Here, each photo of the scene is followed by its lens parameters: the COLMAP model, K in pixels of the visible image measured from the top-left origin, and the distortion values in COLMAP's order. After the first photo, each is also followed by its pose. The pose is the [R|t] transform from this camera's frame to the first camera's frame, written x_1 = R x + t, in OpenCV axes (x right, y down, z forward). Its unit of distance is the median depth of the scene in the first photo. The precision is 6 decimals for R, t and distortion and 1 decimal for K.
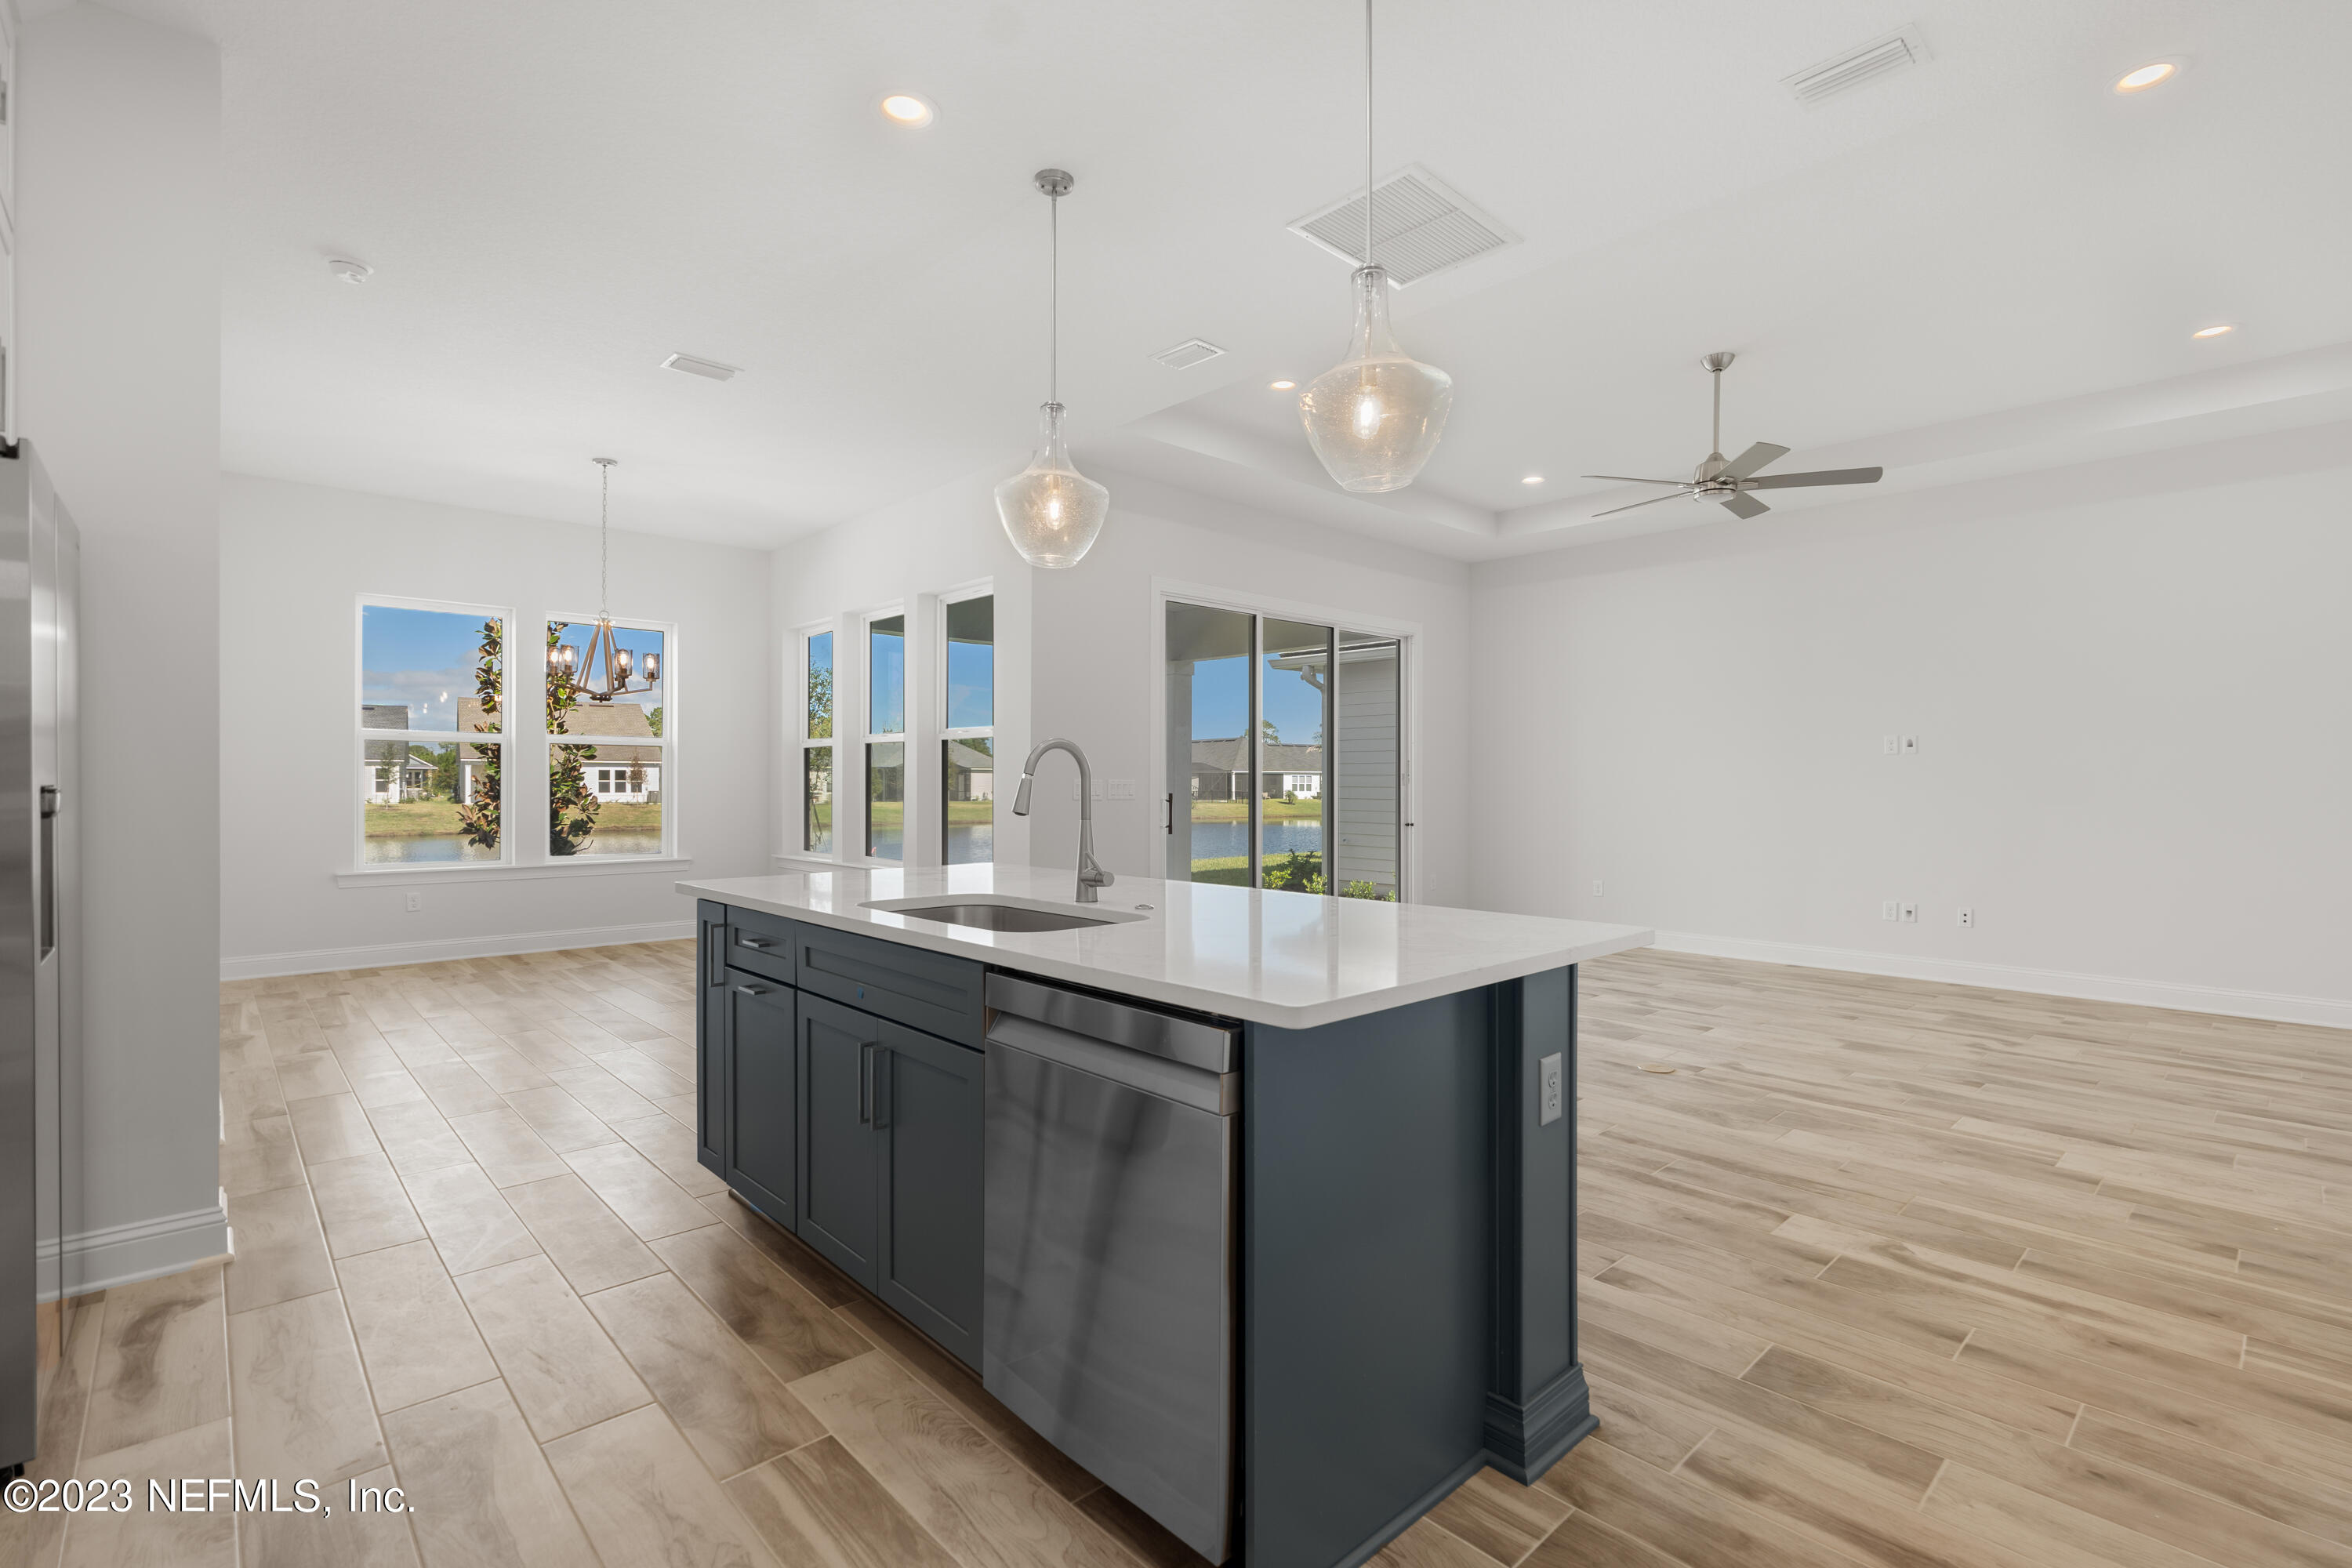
lens RADIAL K [[1071.9, 0, 1184.0], [0, 1071.9, 778.5], [0, 0, 1]] dist [-0.010422, -0.000253]
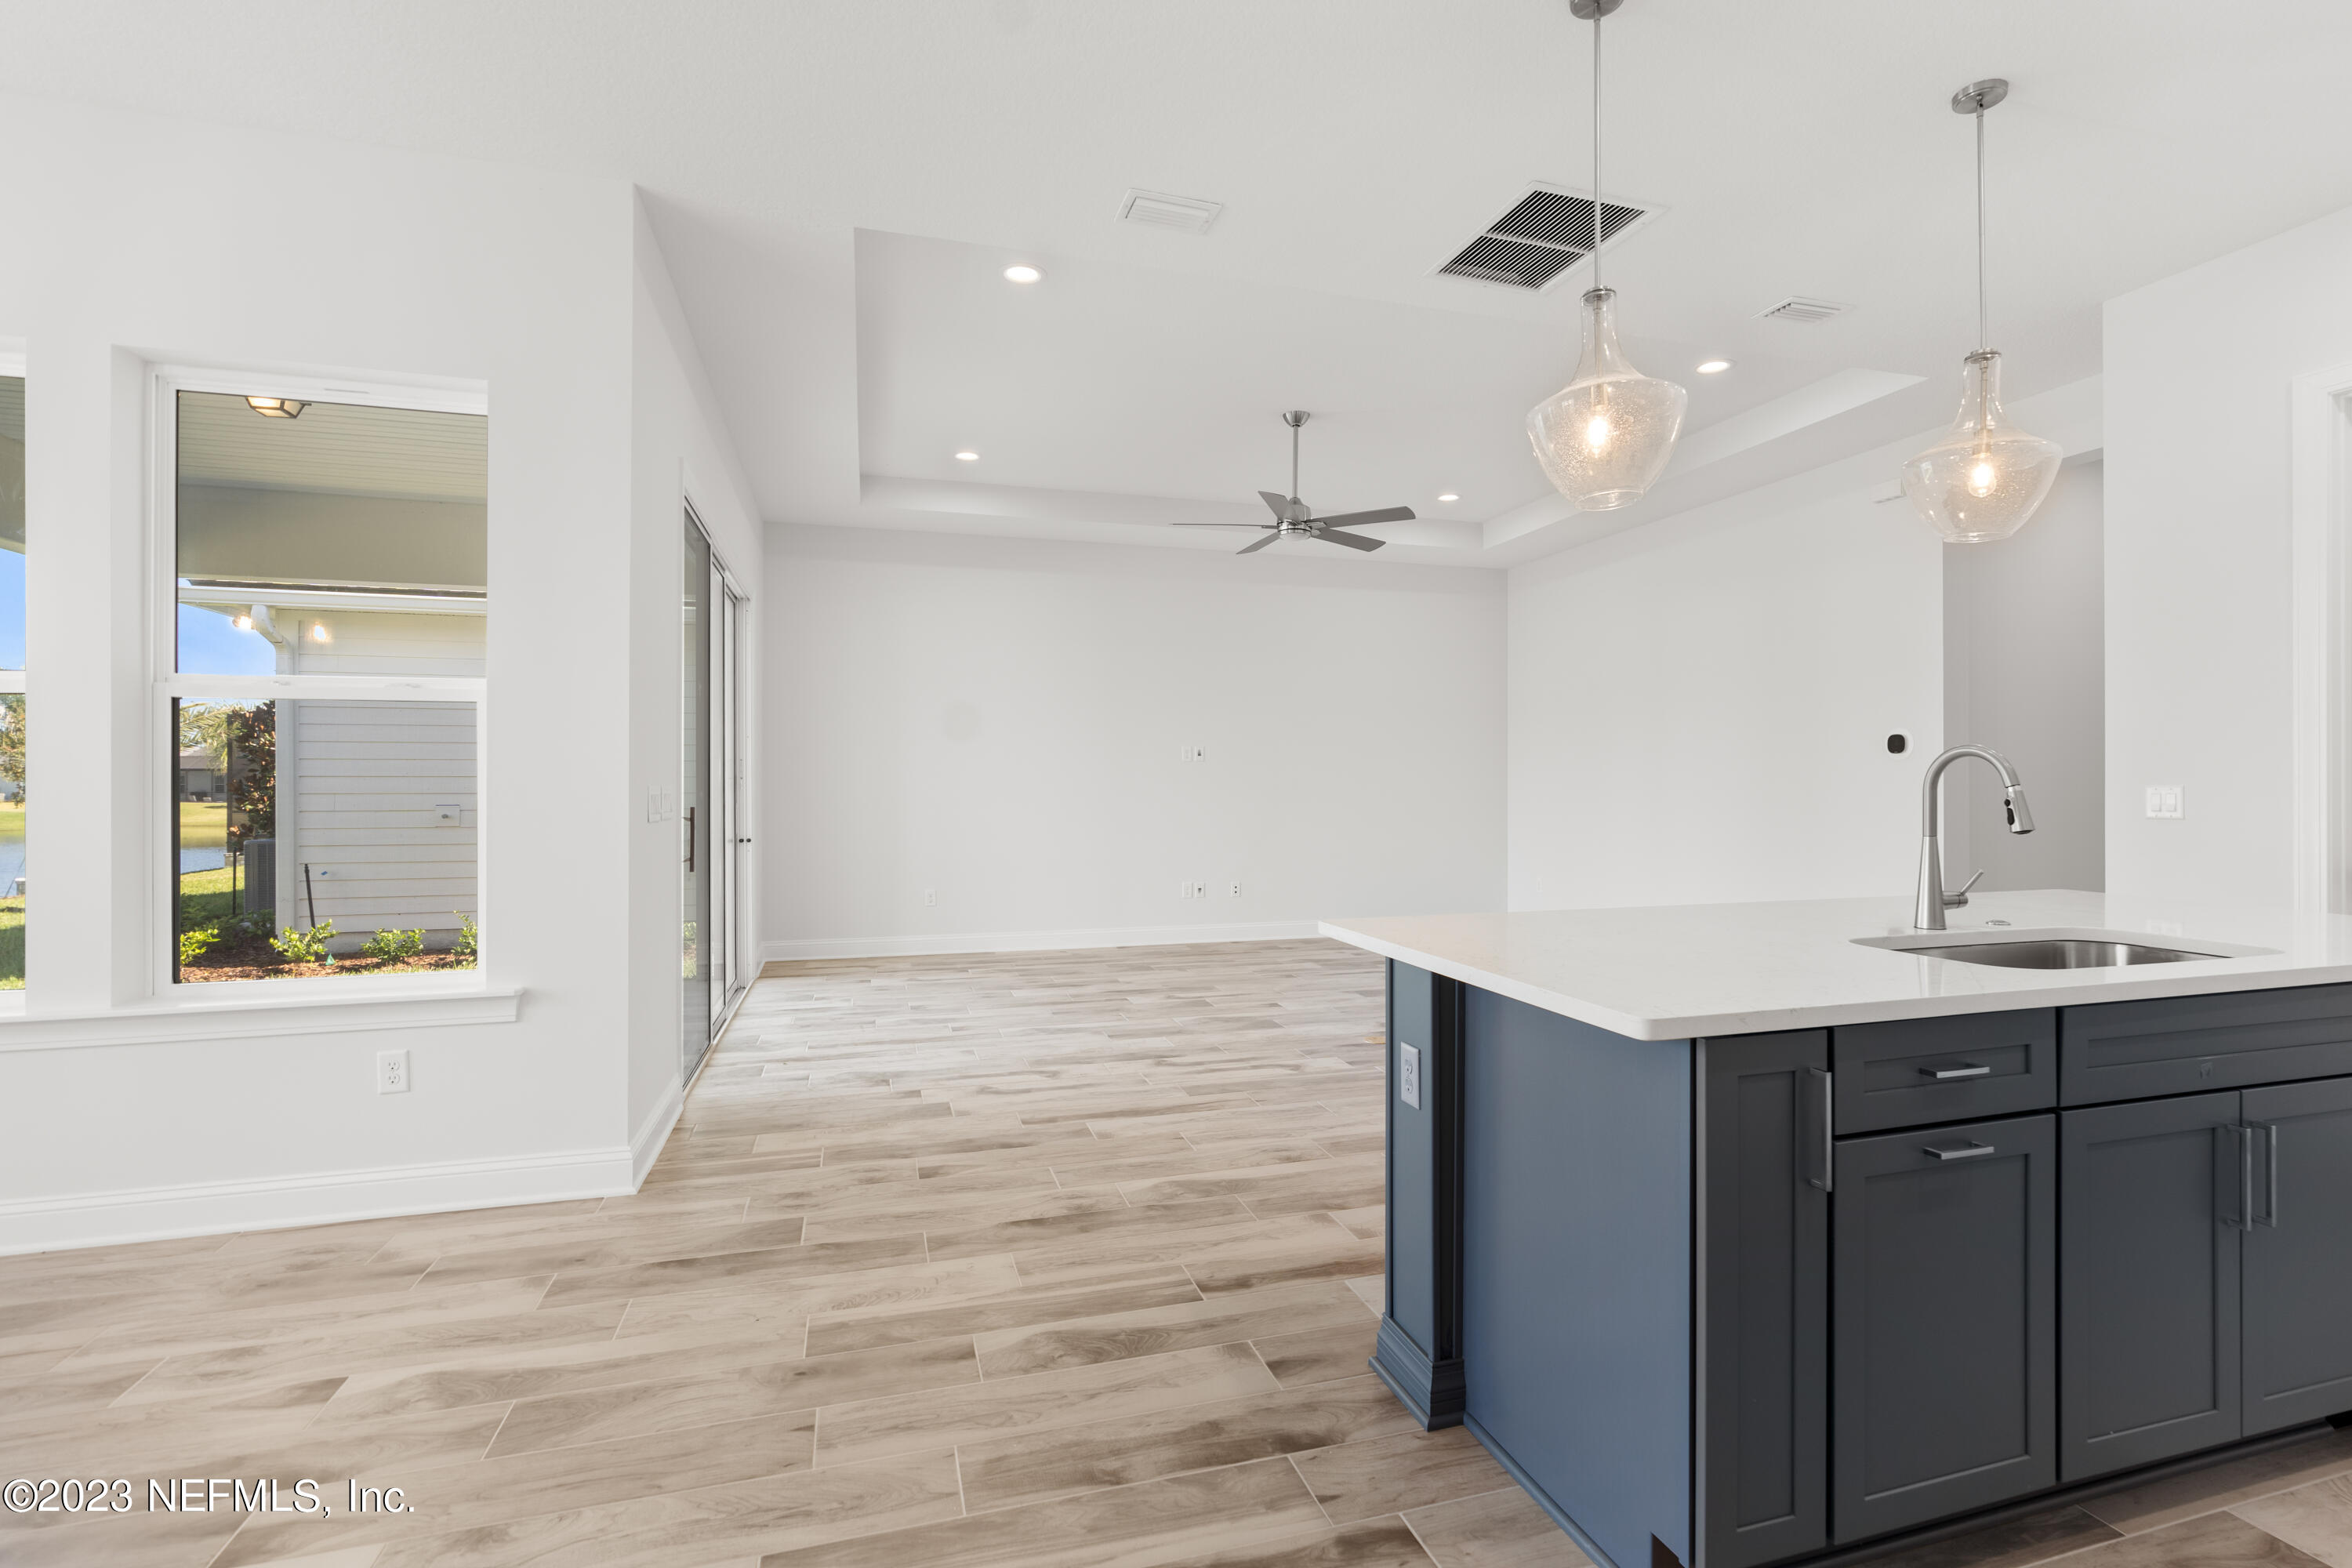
lens RADIAL K [[1079.7, 0, 1196.8], [0, 1079.7, 785.9], [0, 0, 1]] dist [-0.005719, 0.000773]
pose [[0.440952, -0.003425, 0.897524, -0.495511], [-0.001886, 0.999987, 0.004743, -0.003414], [-0.897529, -0.003785, 0.440939, 0.493727]]
